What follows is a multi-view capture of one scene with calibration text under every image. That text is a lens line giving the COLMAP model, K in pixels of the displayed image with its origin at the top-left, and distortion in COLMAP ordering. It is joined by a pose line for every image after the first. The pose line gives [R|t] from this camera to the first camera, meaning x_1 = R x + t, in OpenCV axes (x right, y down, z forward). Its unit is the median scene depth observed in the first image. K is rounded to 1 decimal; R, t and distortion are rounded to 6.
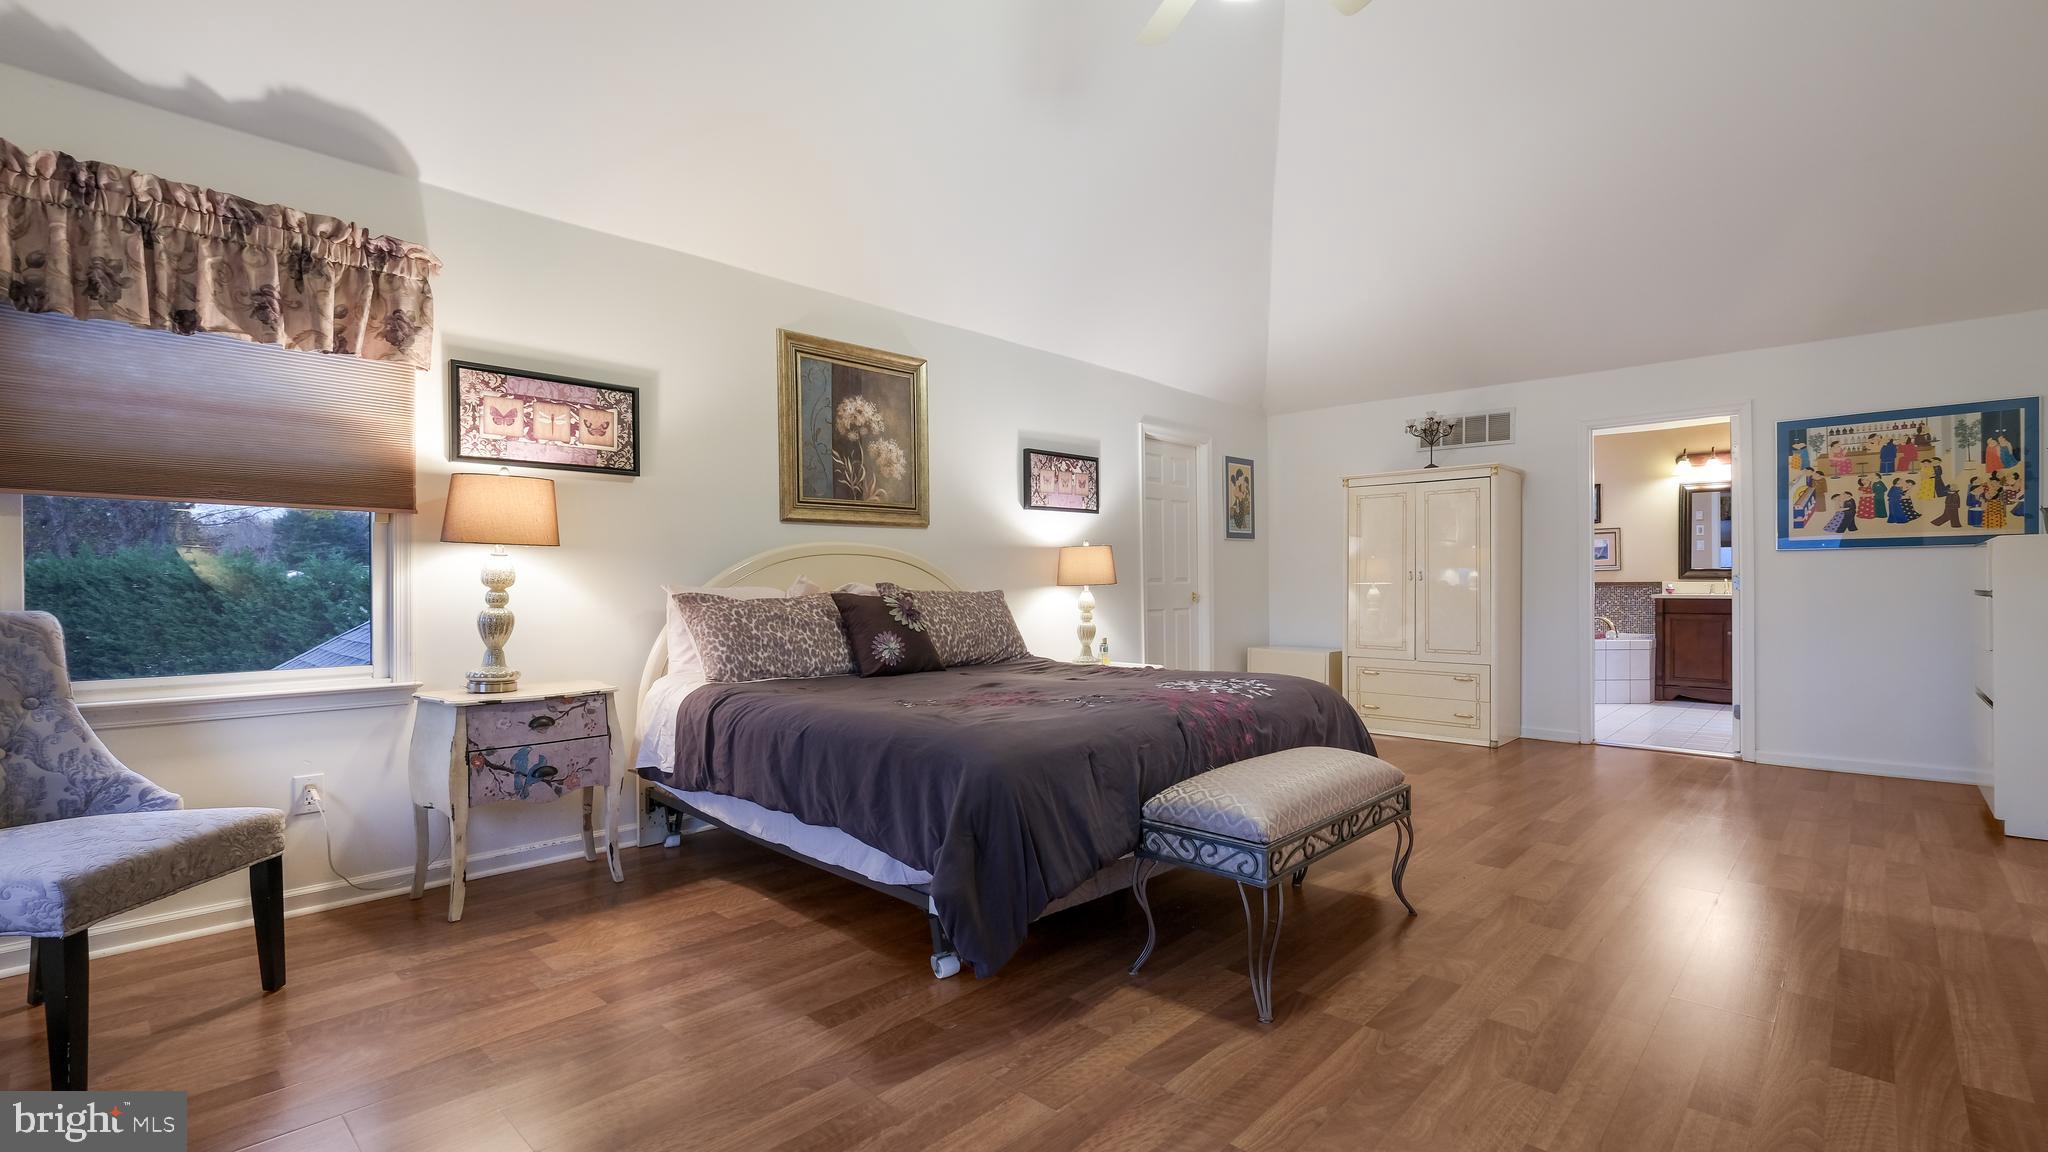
lens RADIAL K [[907.9, 0, 1021.8], [0, 907.9, 587.2], [0, 0, 1]] dist [0.000020, 0.001135]
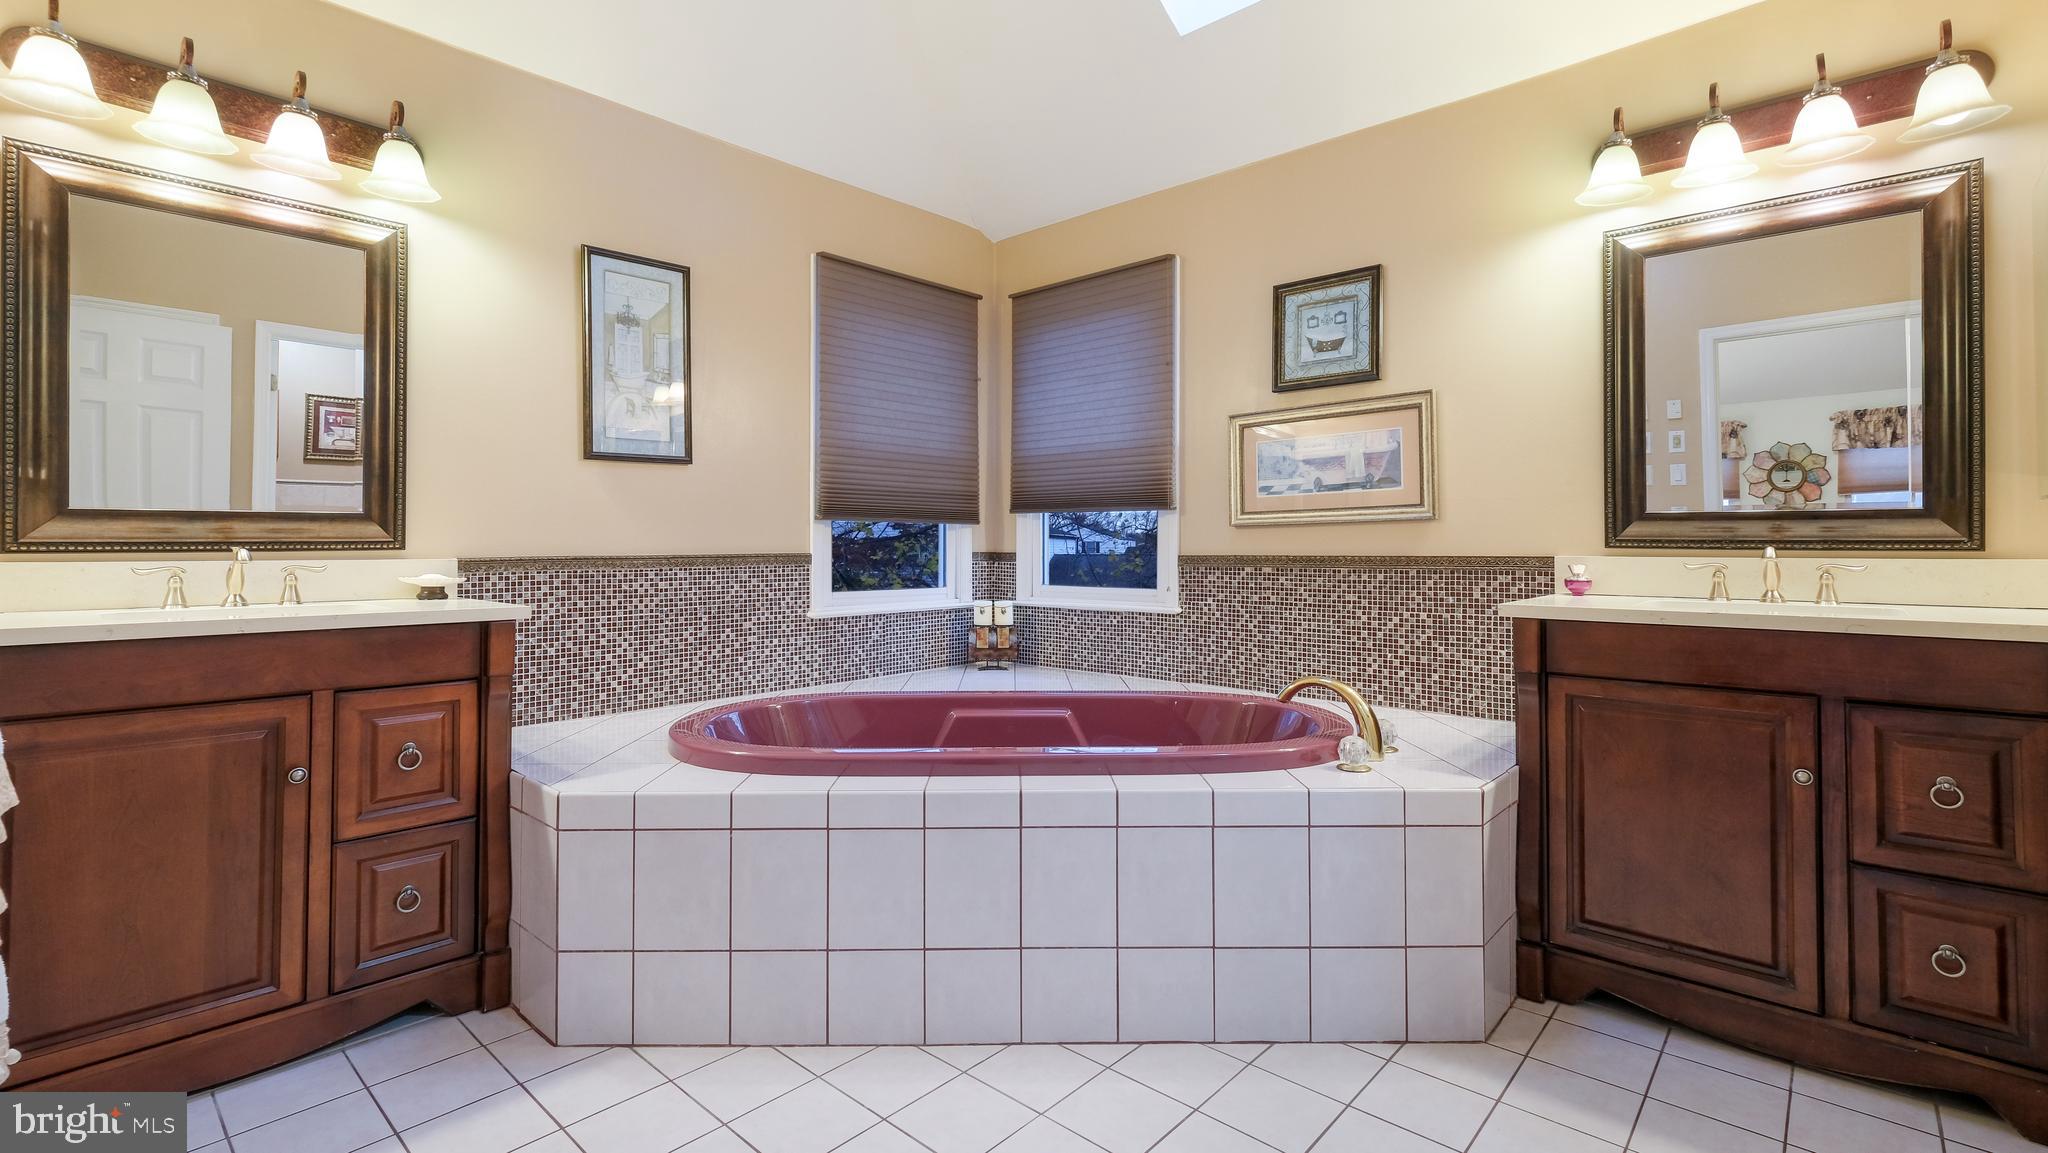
lens RADIAL K [[907.9, 0, 1043.4], [0, 907.9, 537.2], [0, 0, 1]] dist [0.000020, 0.001135]
pose [[0.999688, 0.000065, 0.024990, 0.534319], [0.000638, 0.999604, -0.028126, -0.004154], [-0.024982, 0.028133, 0.999292, 0.711487]]
